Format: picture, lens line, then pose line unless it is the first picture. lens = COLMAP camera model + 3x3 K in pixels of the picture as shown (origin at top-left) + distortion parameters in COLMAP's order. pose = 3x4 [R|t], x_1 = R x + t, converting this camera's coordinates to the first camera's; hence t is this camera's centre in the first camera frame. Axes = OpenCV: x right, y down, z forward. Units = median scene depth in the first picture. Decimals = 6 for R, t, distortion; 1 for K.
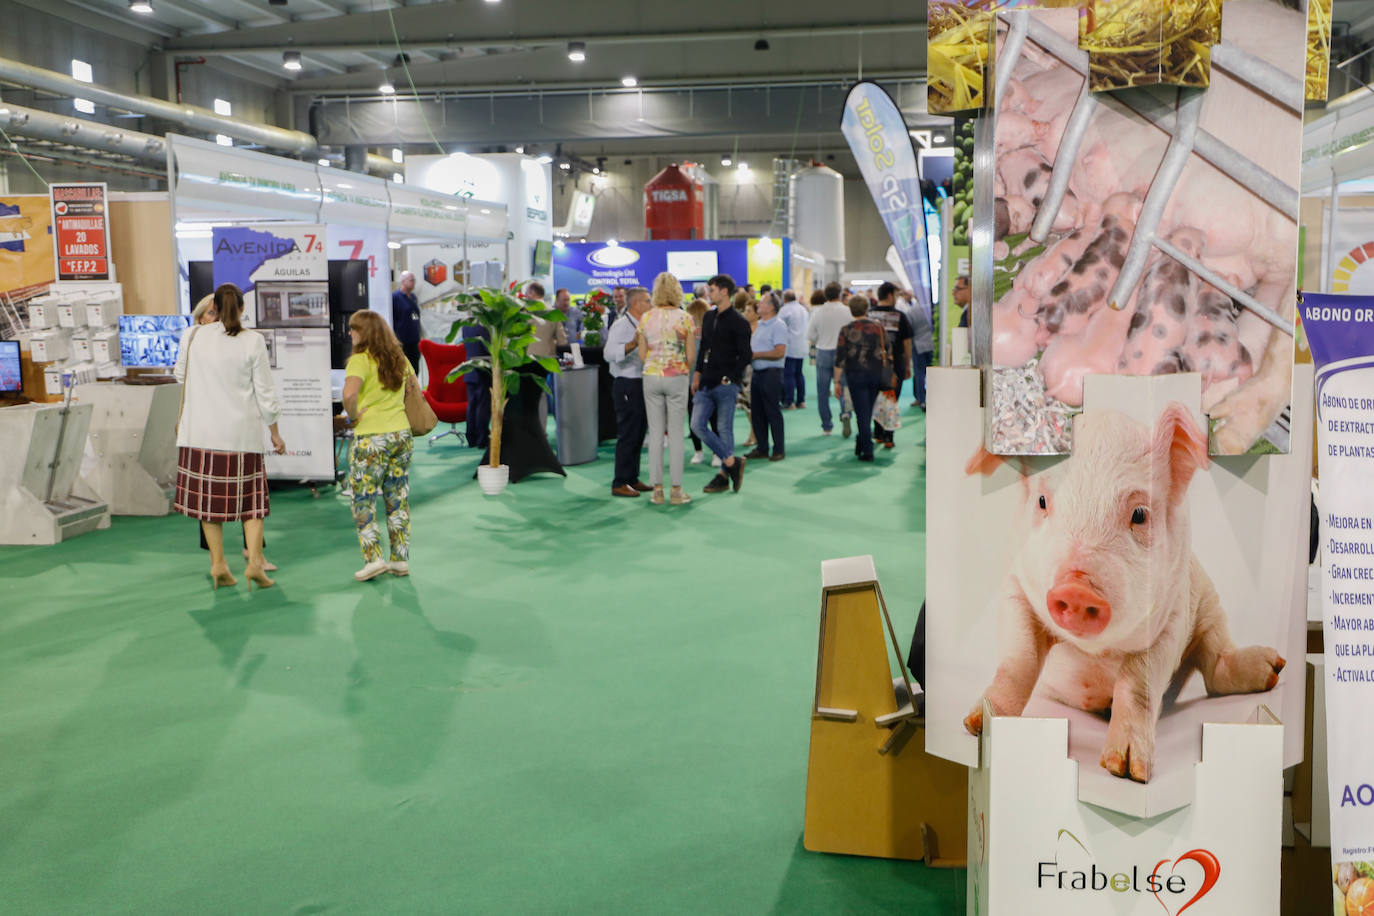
lens RADIAL K [[1522.3, 0, 683.2], [0, 1522.3, 460.9], [0, 0, 1]] dist [0.026348, 0.058643]
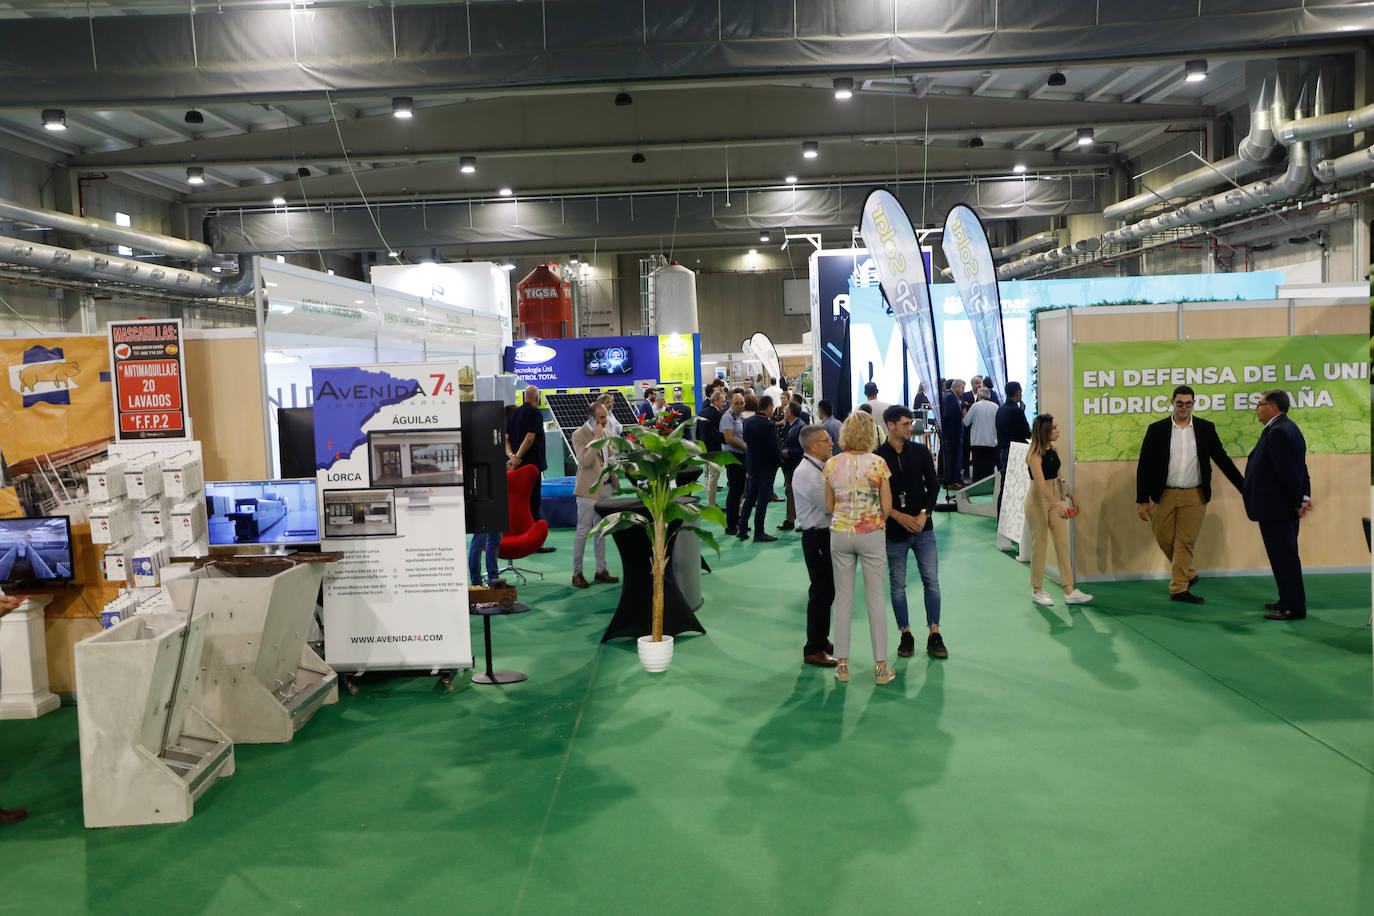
lens RADIAL K [[1296.4, 0, 687.0], [0, 1296.4, 458.0], [0, 0, 1]] dist [-0.038189, 0.127481]
pose [[0.989146, -0.036942, 0.142216, -0.204159], [0.042681, 0.998384, -0.037521, -0.068178], [-0.140600, 0.043184, 0.989124, 0.278230]]
